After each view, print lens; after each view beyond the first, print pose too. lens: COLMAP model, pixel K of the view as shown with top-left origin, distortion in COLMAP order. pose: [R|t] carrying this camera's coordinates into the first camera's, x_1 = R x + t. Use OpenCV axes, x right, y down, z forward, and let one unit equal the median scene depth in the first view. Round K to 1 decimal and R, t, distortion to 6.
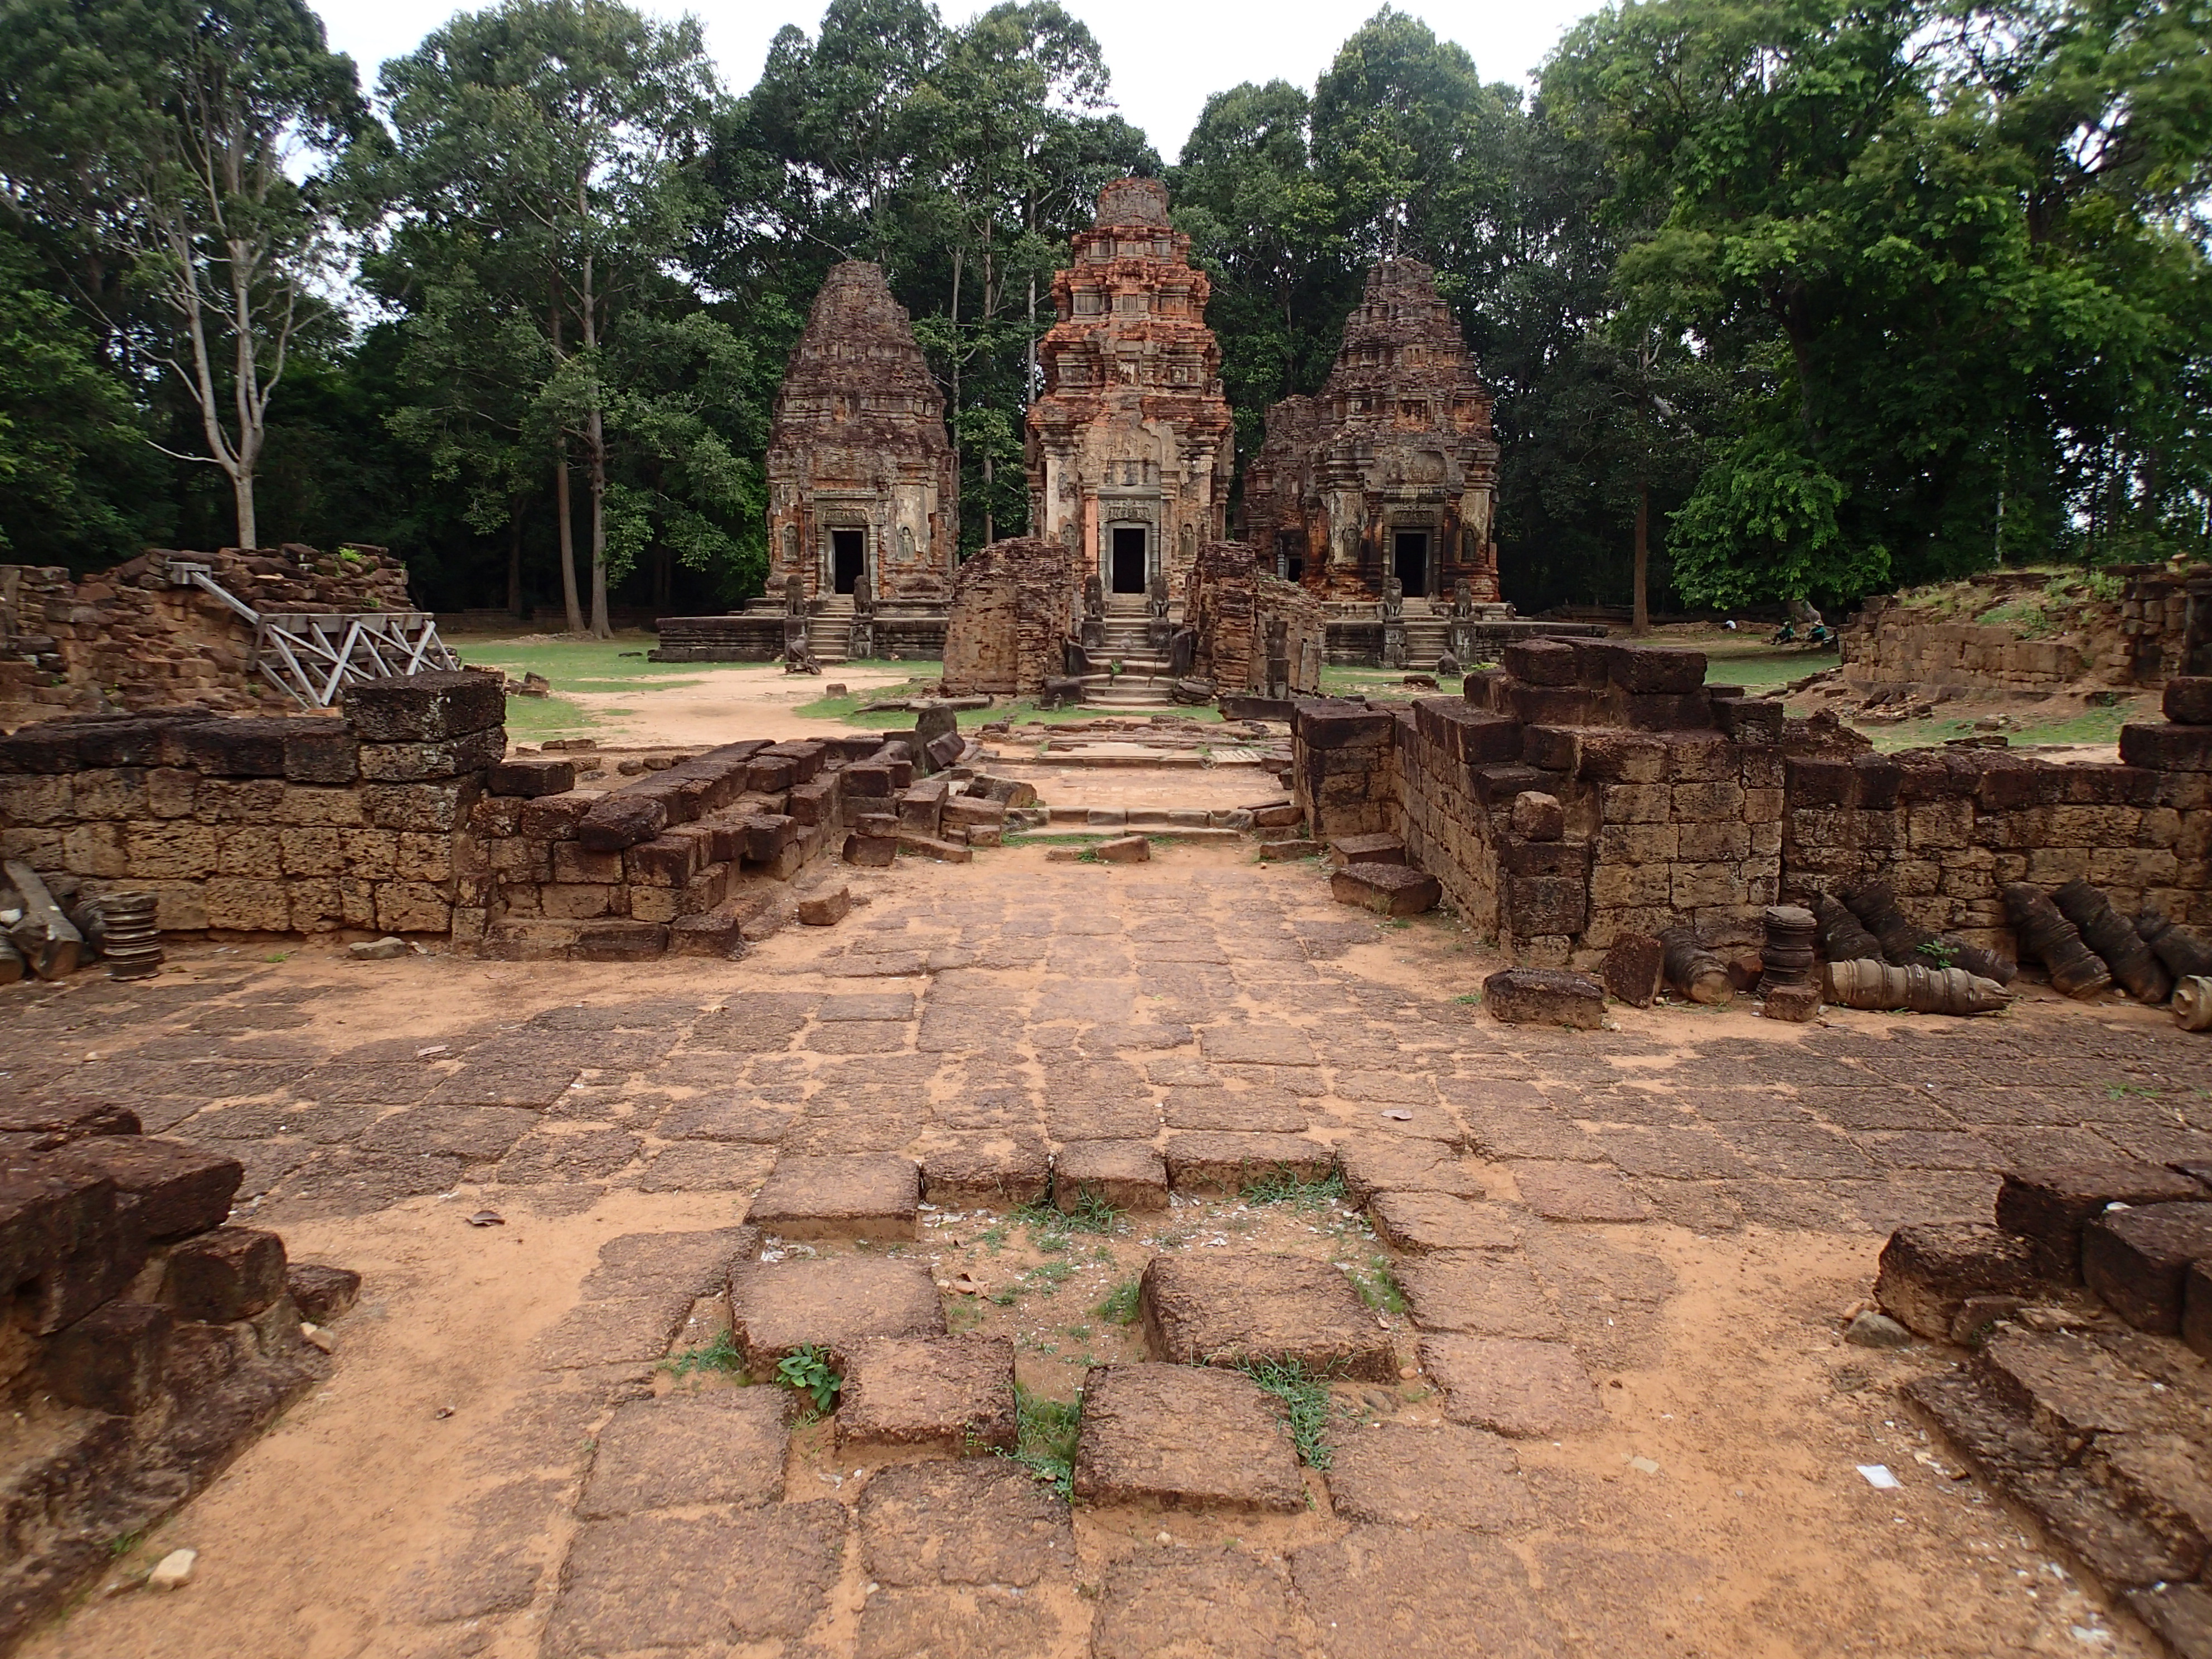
lens RADIAL K [[1647.5, 0, 1106.0], [0, 1647.5, 829.5], [0, 0, 1]] dist [0.010929, -0.001573]
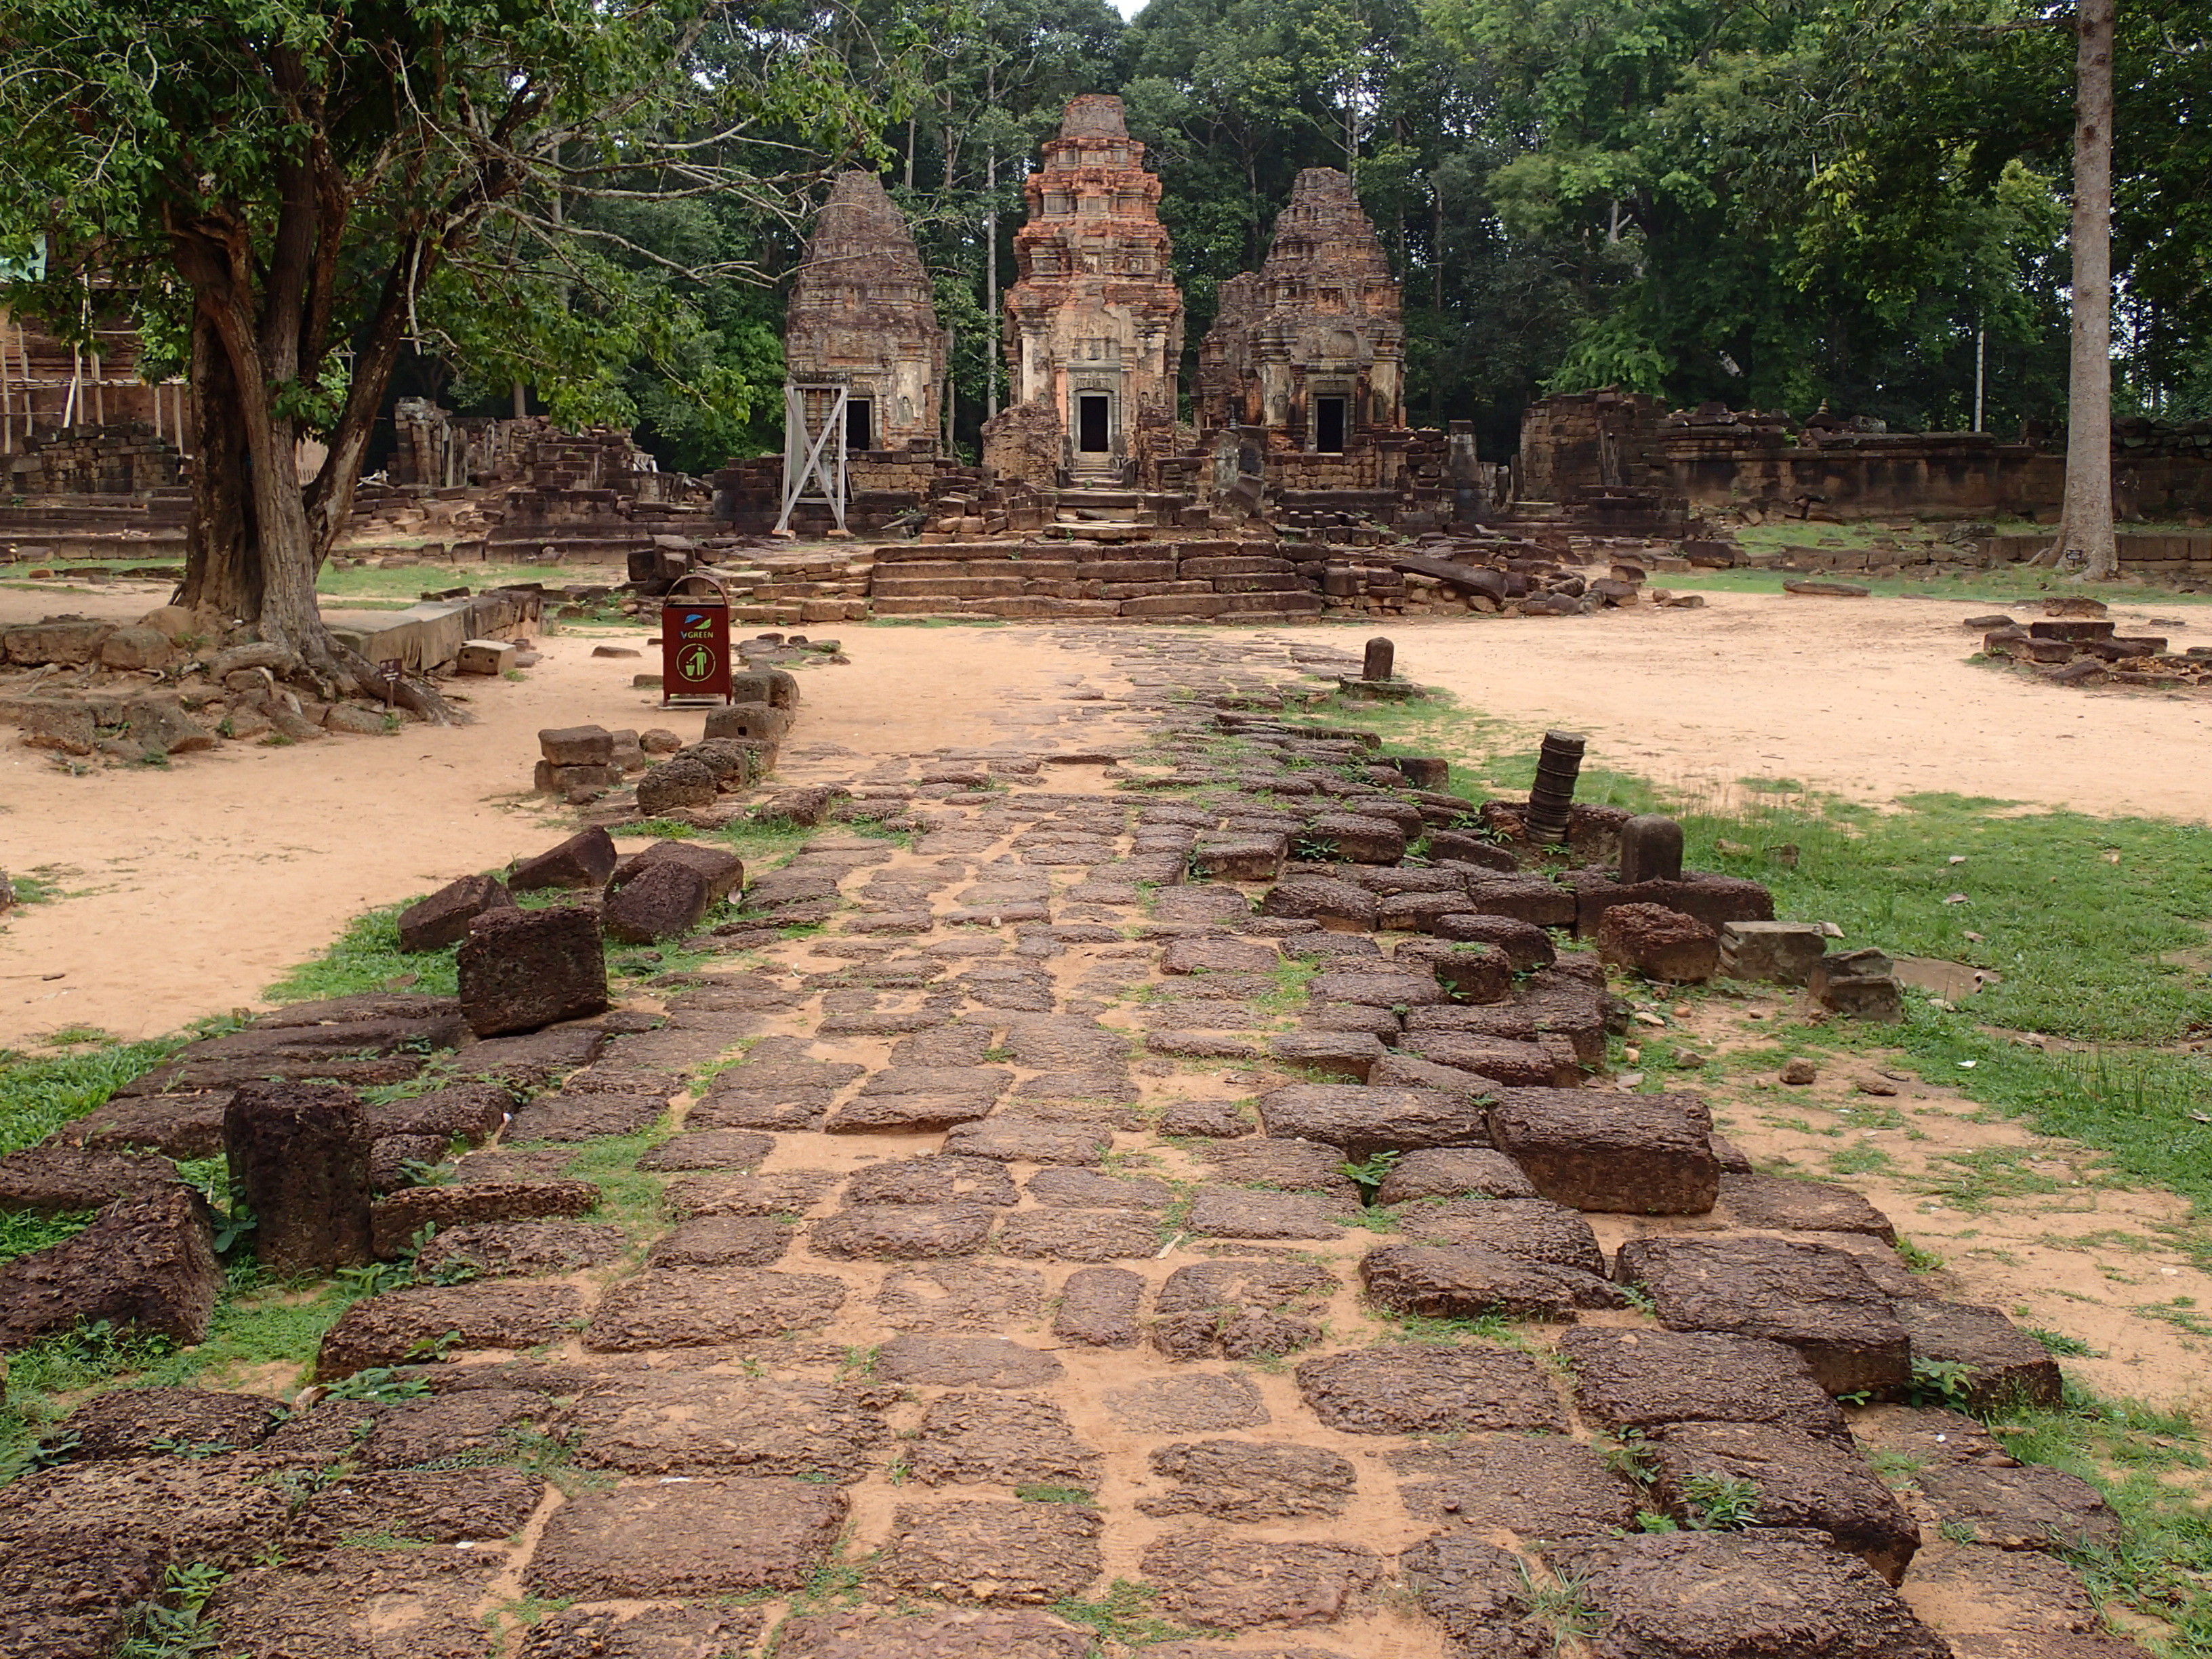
lens RADIAL K [[2442.2, 0, 1106.0], [0, 2442.2, 829.5], [0, 0, 1]] dist [-0.018843, -0.002646]
pose [[0.999765, -0.010283, 0.019075, -0.013870], [0.010355, 0.999940, -0.003688, 0.133231], [-0.019036, 0.003885, 0.999811, -0.742345]]
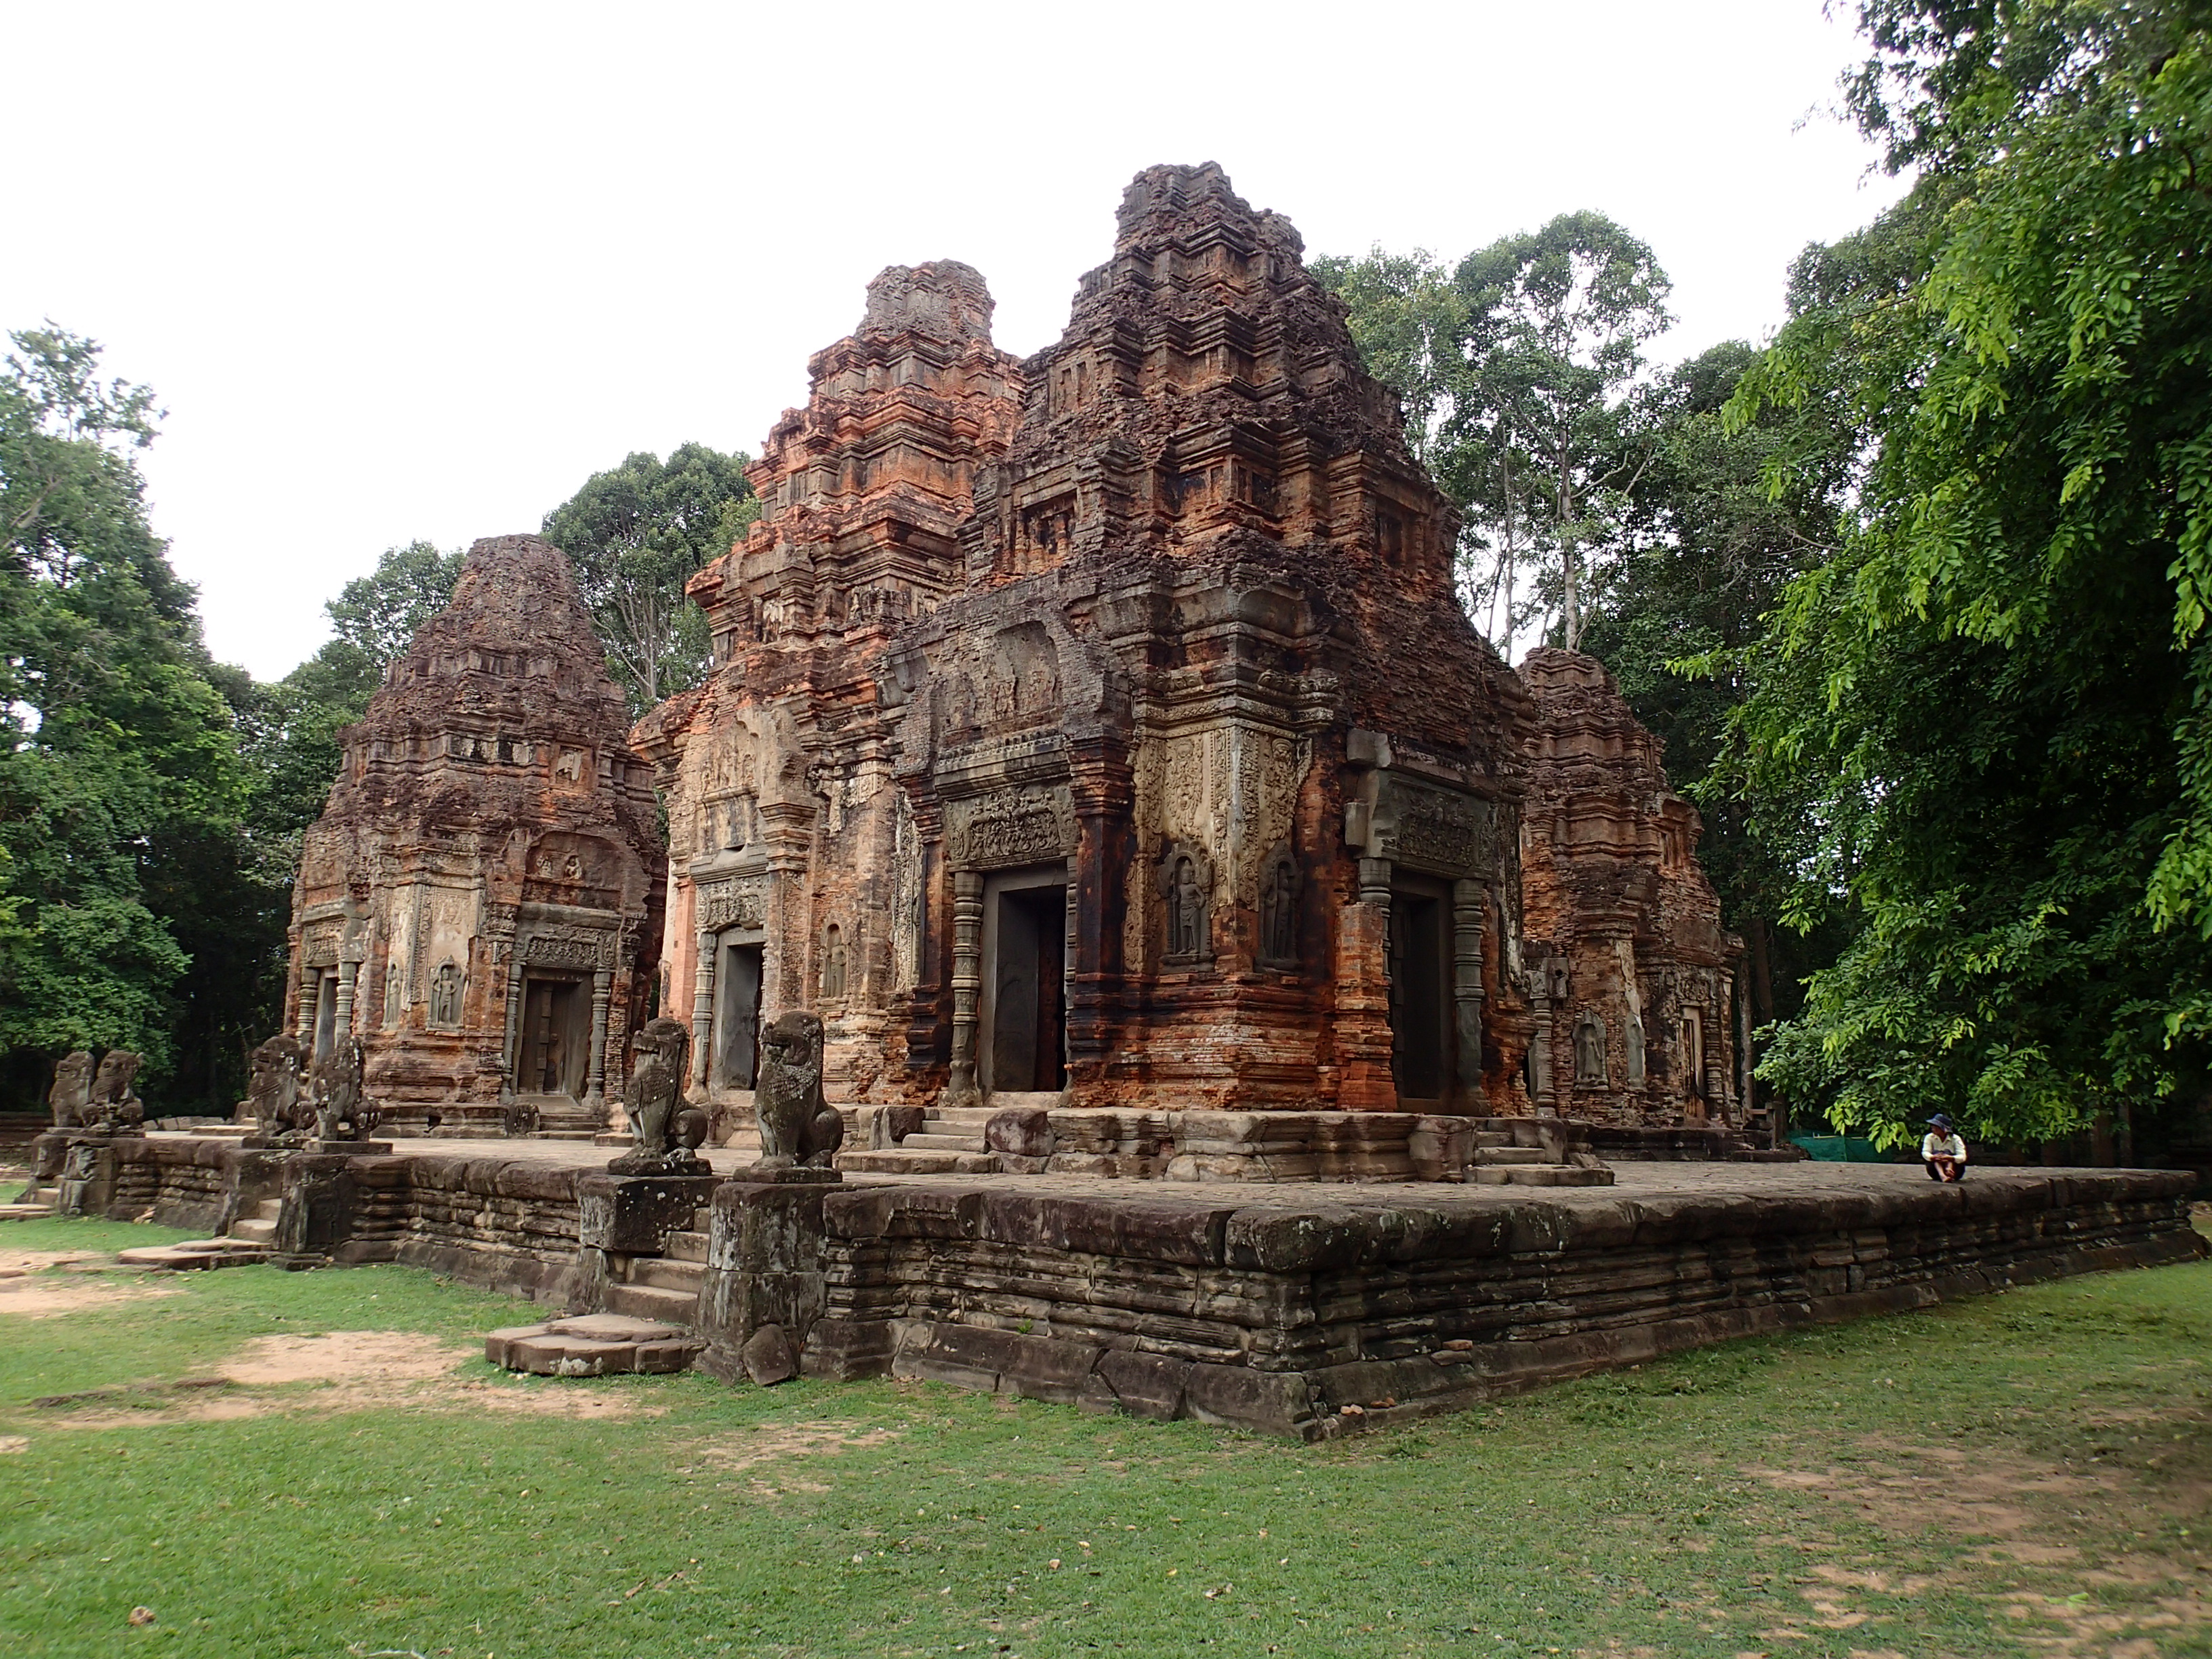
lens RADIAL K [[1638.3, 0, 1106.0], [0, 1638.3, 829.5], [0, 0, 1]] dist [0.005083, -0.007541]
pose [[0.724145, -0.114754, -0.680033, 0.399575], [-0.102550, 0.957179, -0.270724, -0.104620], [0.681980, 0.265781, 0.681369, 0.774886]]
